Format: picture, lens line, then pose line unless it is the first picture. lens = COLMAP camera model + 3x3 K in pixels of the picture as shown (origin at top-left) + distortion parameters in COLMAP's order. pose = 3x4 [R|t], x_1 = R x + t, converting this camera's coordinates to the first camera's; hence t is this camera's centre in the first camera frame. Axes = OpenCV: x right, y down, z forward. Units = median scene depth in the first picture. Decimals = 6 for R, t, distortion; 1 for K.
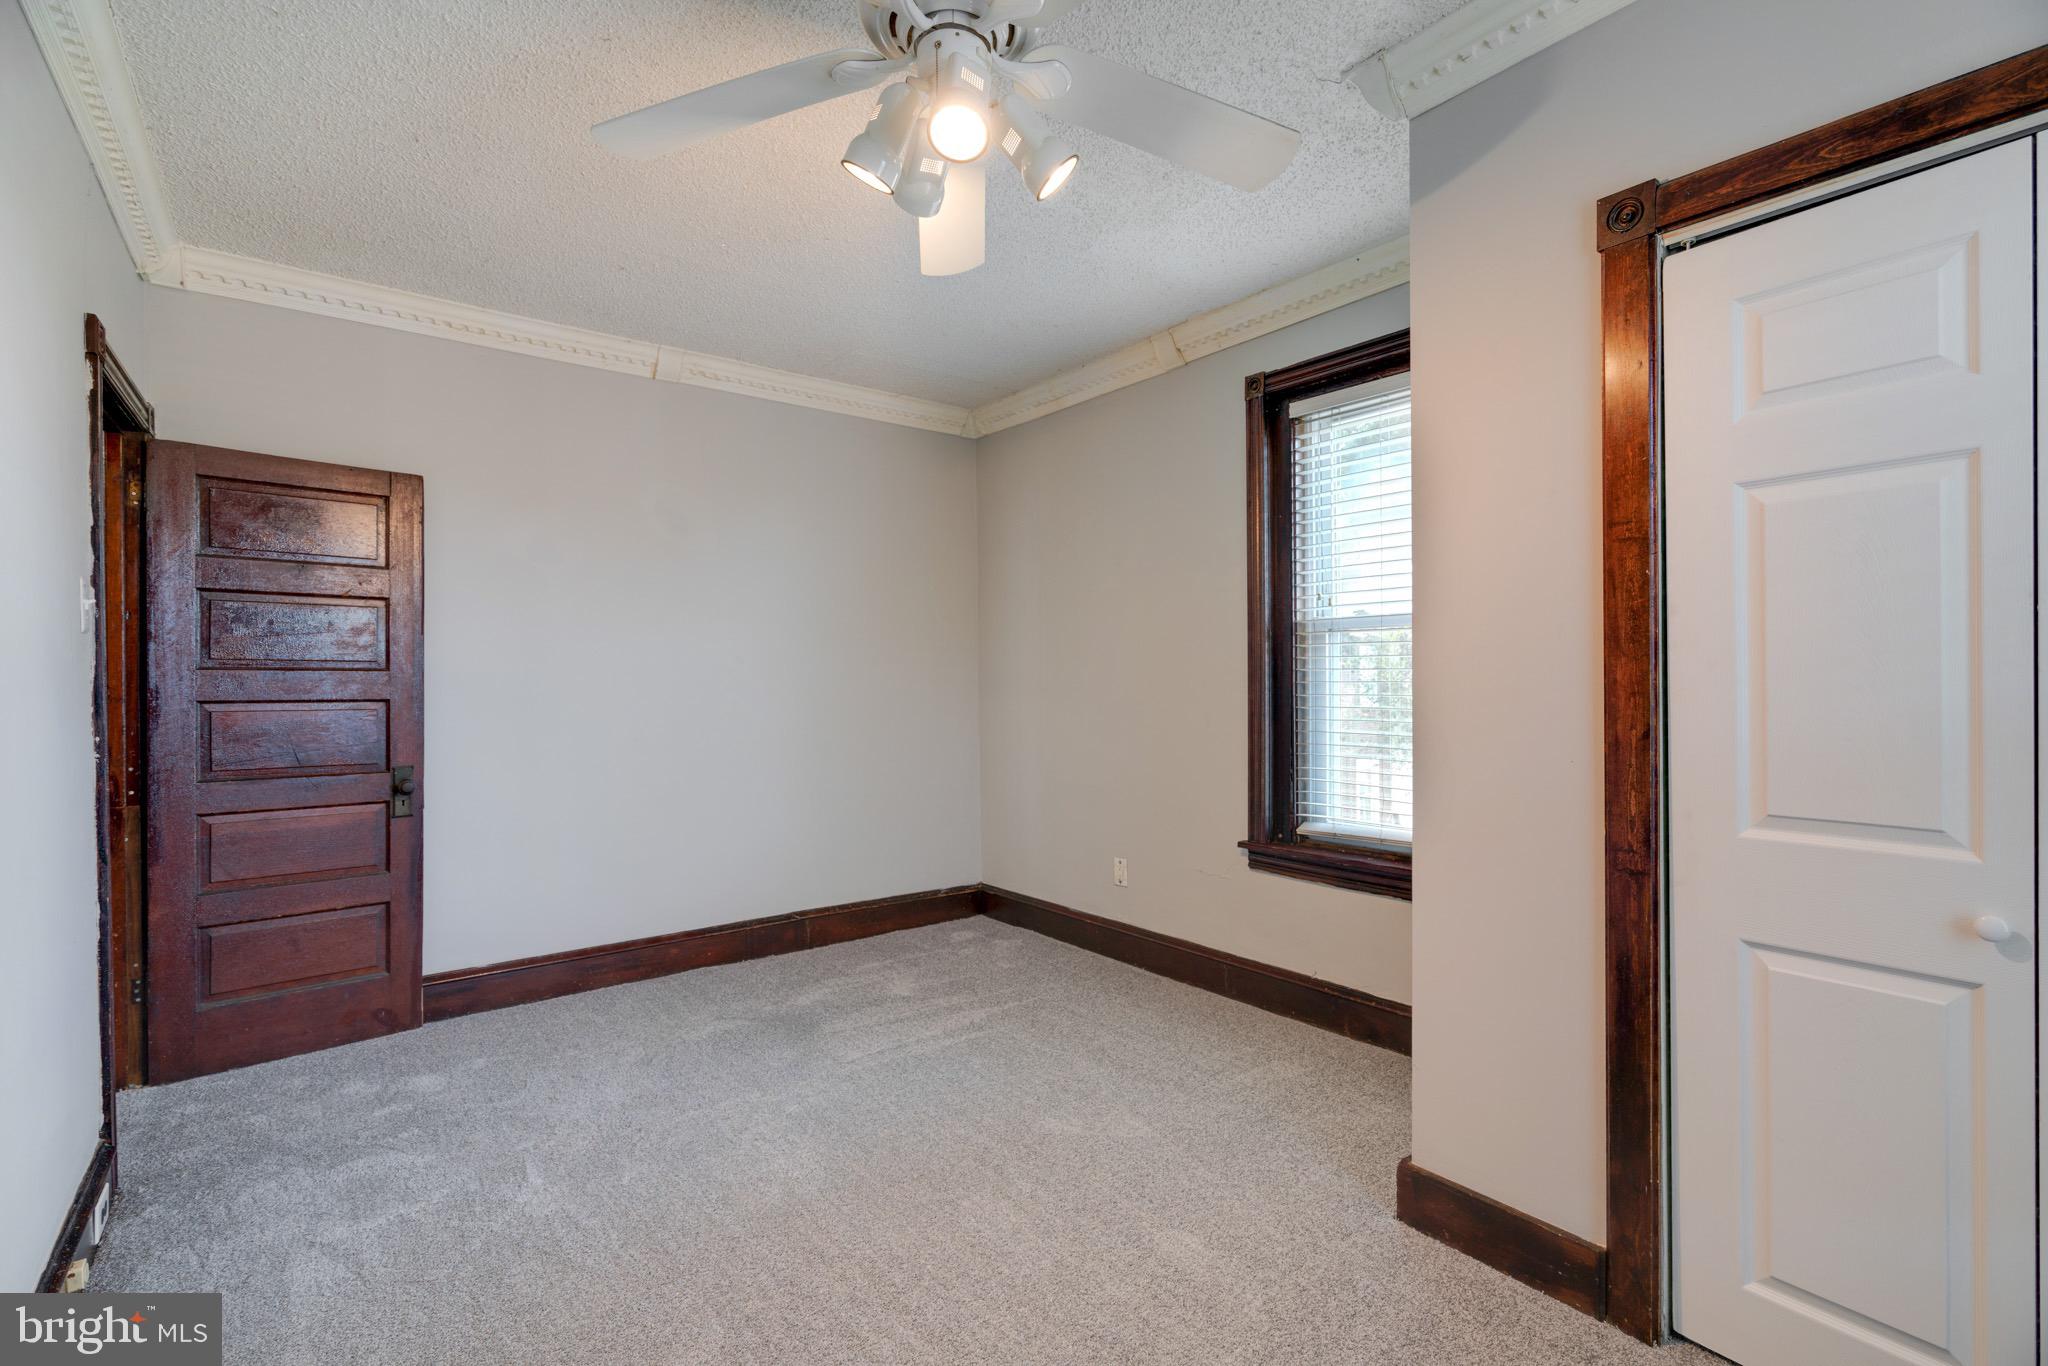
lens RADIAL K [[925.4, 0, 1024.9], [0, 925.4, 693.9], [0, 0, 1]] dist [-0.004573, -0.000103]
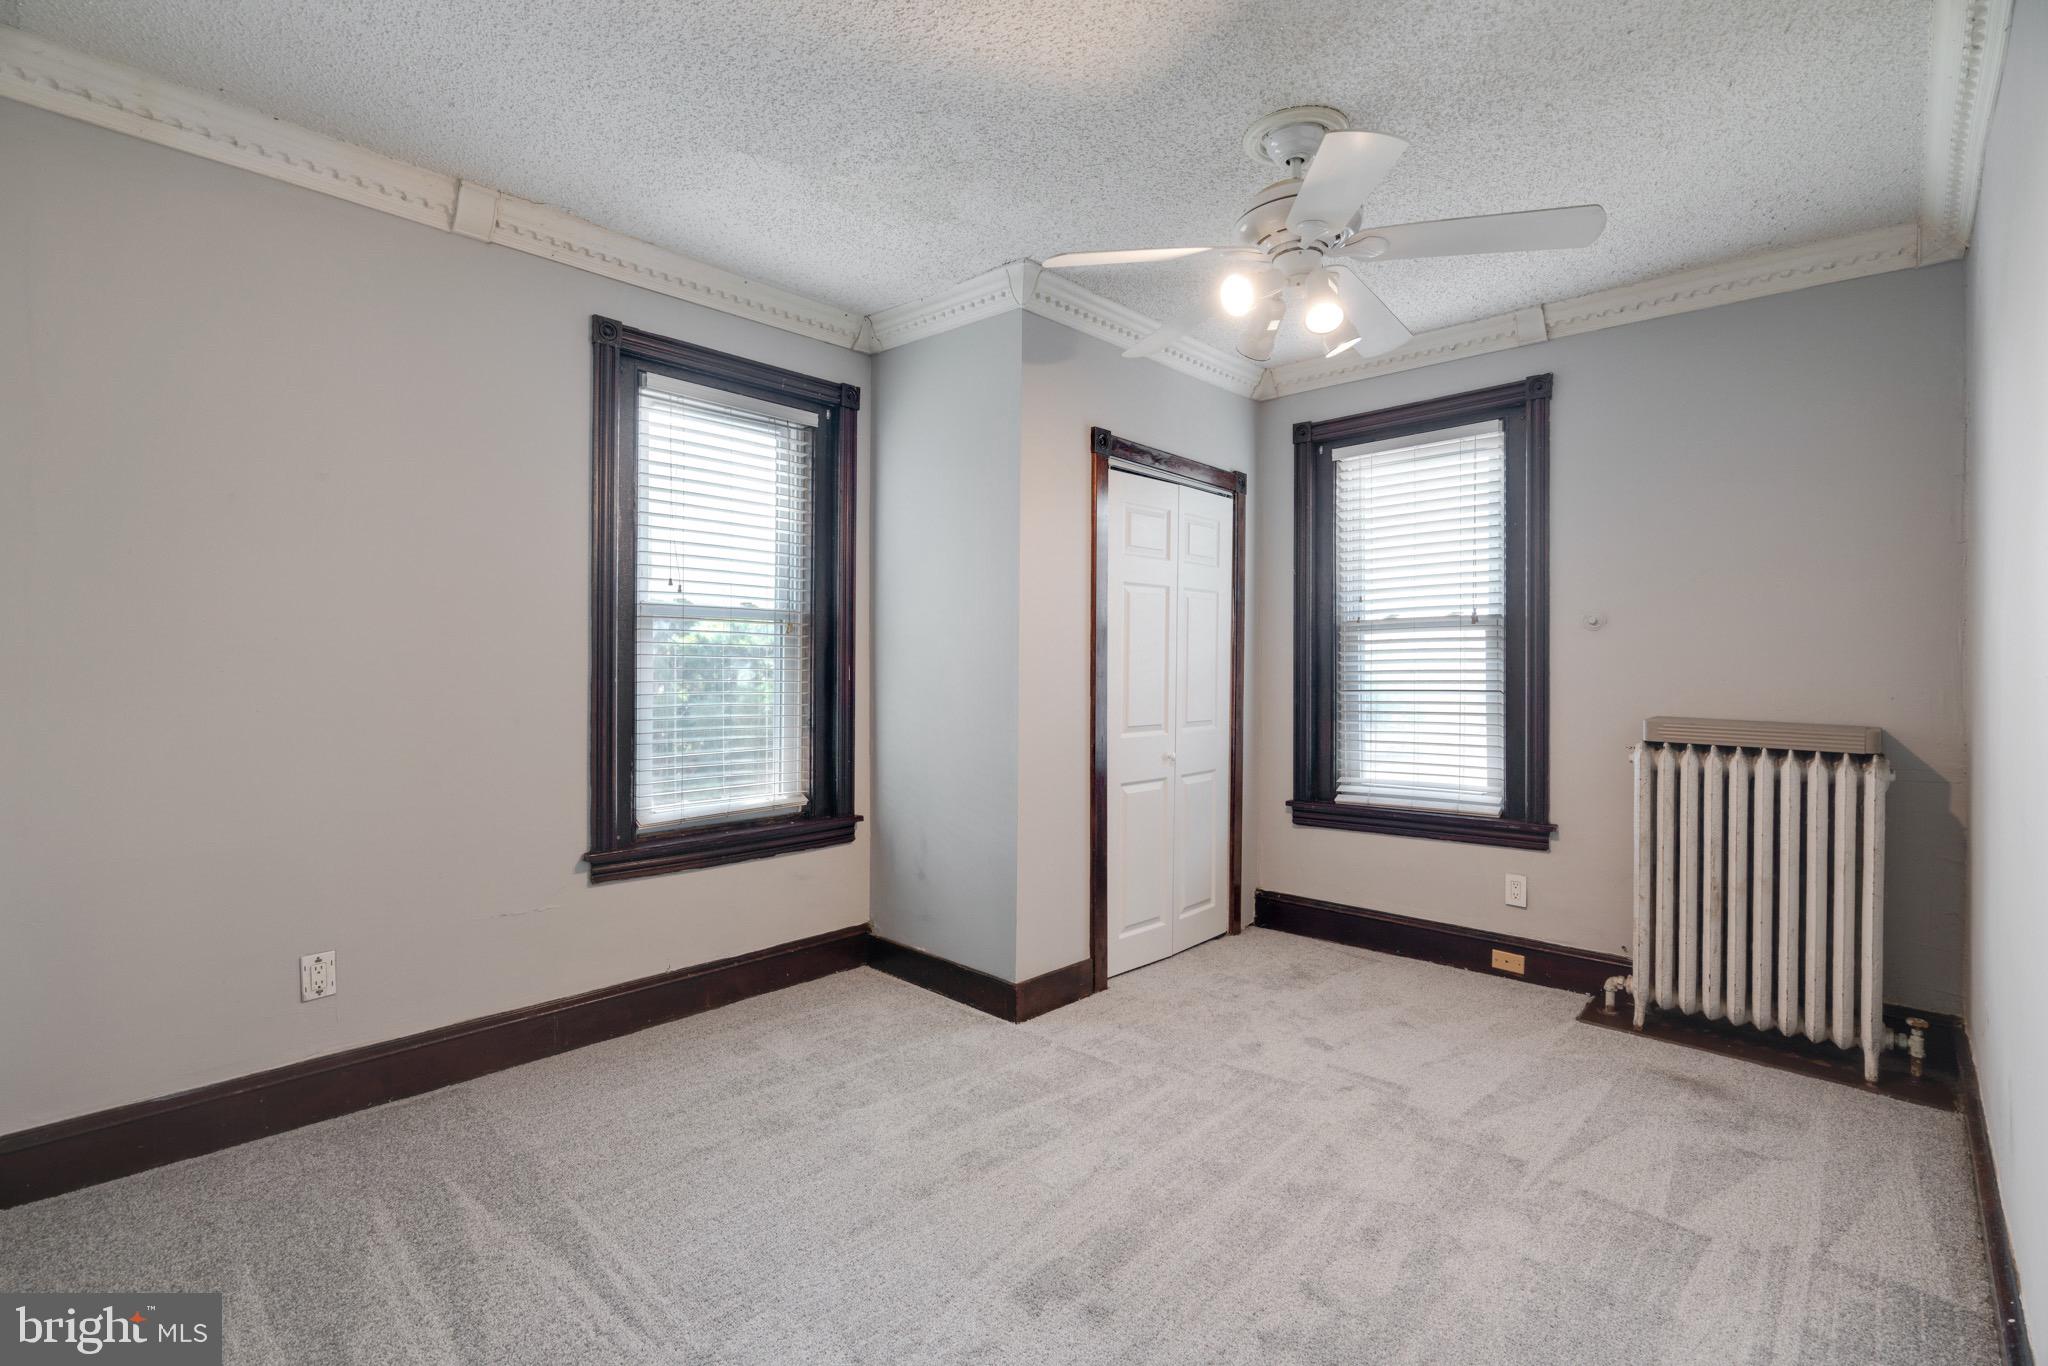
lens RADIAL K [[925.4, 0, 1023.8], [0, 925.4, 663.5], [0, 0, 1]] dist [-0.004573, -0.000103]
pose [[-0.144188, 0.005229, 0.989536, -0.698888], [0.010079, 0.999942, -0.003816, -0.010004], [-0.989499, 0.009423, -0.144232, 0.762554]]
